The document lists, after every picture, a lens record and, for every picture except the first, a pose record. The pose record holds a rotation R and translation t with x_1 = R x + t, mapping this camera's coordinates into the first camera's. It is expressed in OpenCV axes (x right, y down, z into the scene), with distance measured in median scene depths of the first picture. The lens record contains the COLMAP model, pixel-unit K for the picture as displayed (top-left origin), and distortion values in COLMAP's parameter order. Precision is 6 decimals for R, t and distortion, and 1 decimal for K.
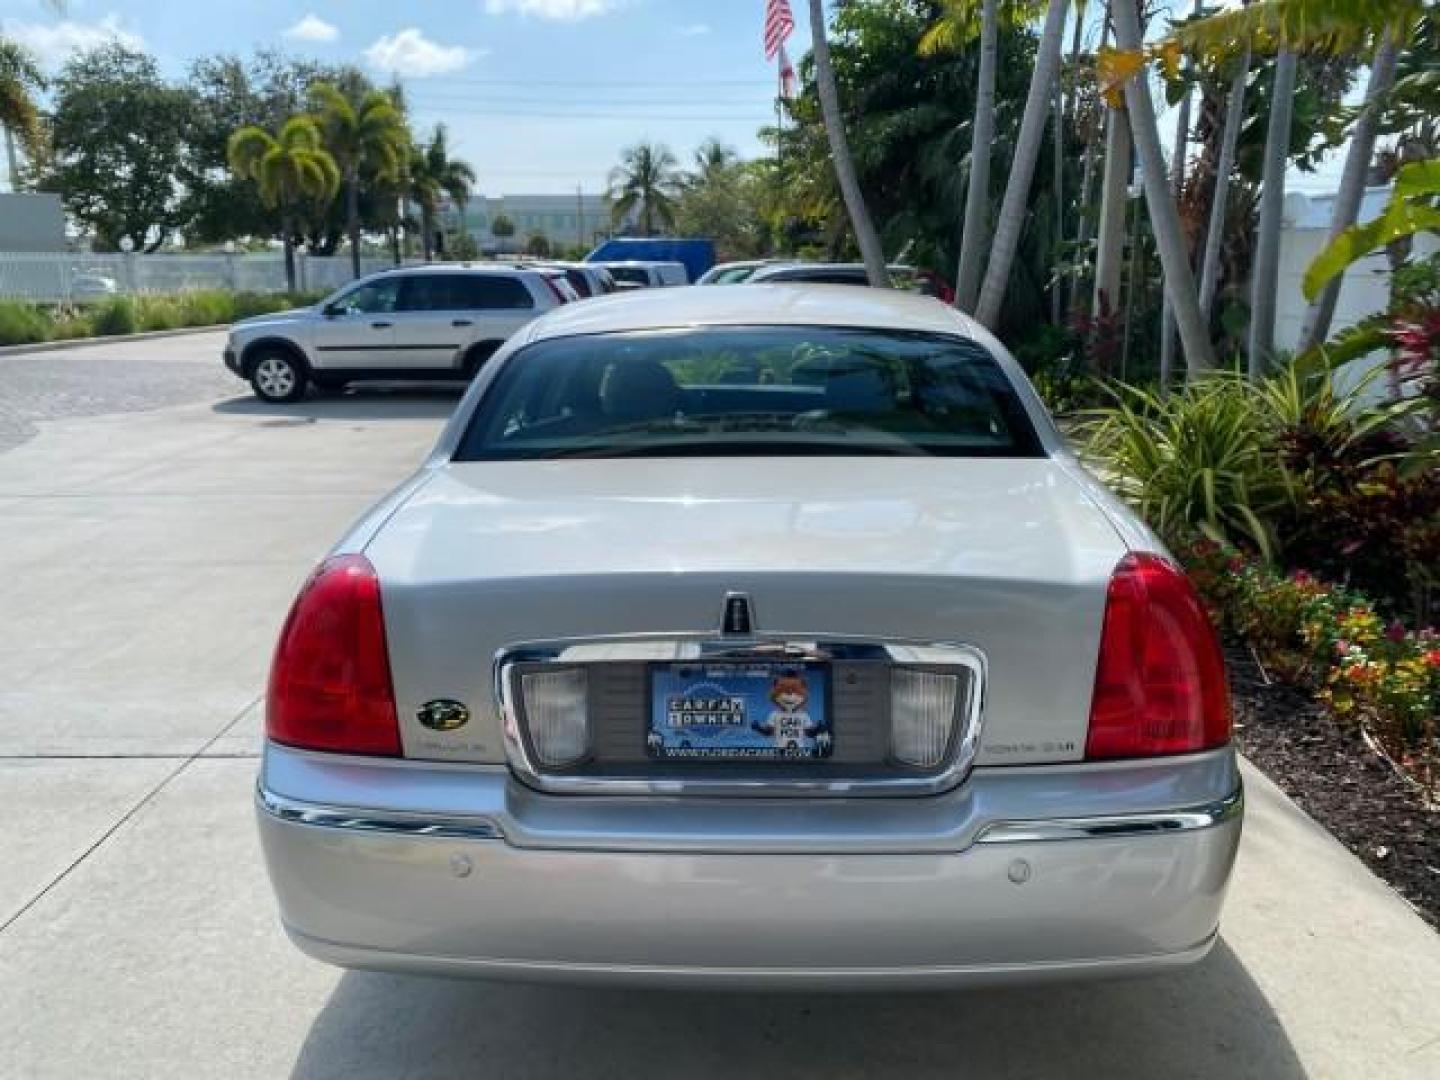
lens RADIAL K [[1111.8, 0, 719.5], [0, 1111.8, 537.7], [0, 0, 1]] dist [-0.001989, 0.003349]
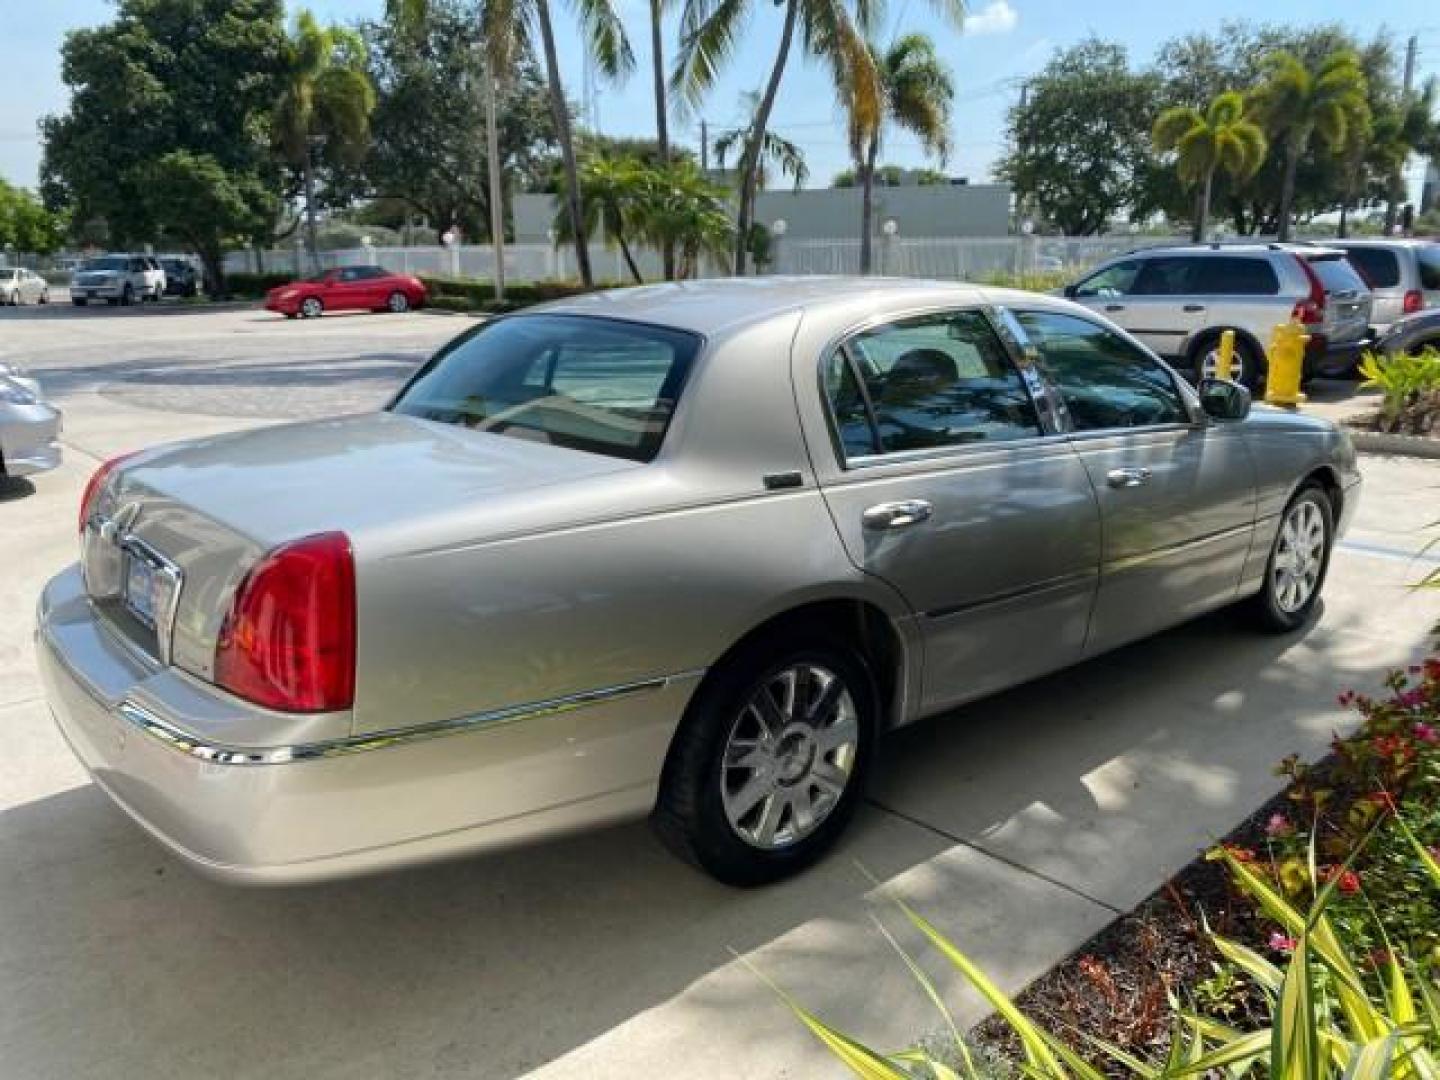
lens RADIAL K [[1110.3, 0, 720.6], [0, 1110.3, 543.2], [0, 0, 1]] dist [0.003298, -0.008754]
pose [[0.678873, 0.178204, -0.712303, 0.119729], [-0.162102, 0.982540, 0.091317, -0.011250], [0.716139, 0.053473, 0.695907, 0.043266]]
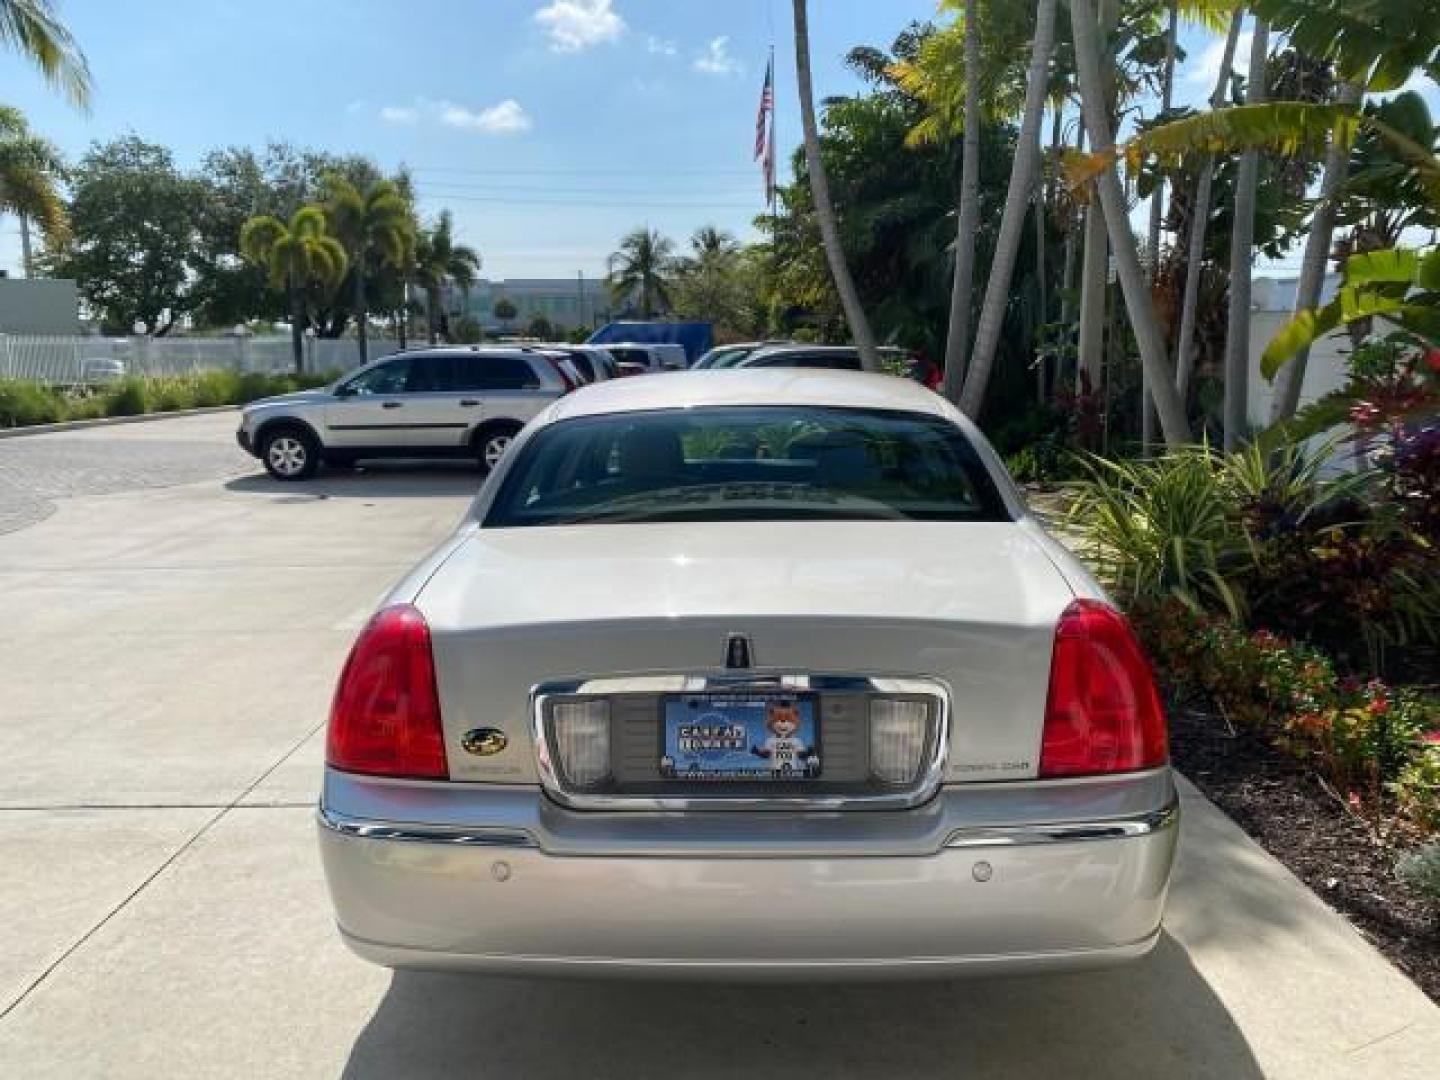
lens RADIAL K [[1106.1, 0, 721.1], [0, 1106.1, 537.6], [0, 0, 1]] dist [0.004436, -0.002924]
pose [[0.999986, -0.004300, 0.003224, -0.000367], [0.004510, 0.997657, -0.068261, 0.001967], [-0.002922, 0.068275, 0.997662, -0.011609]]
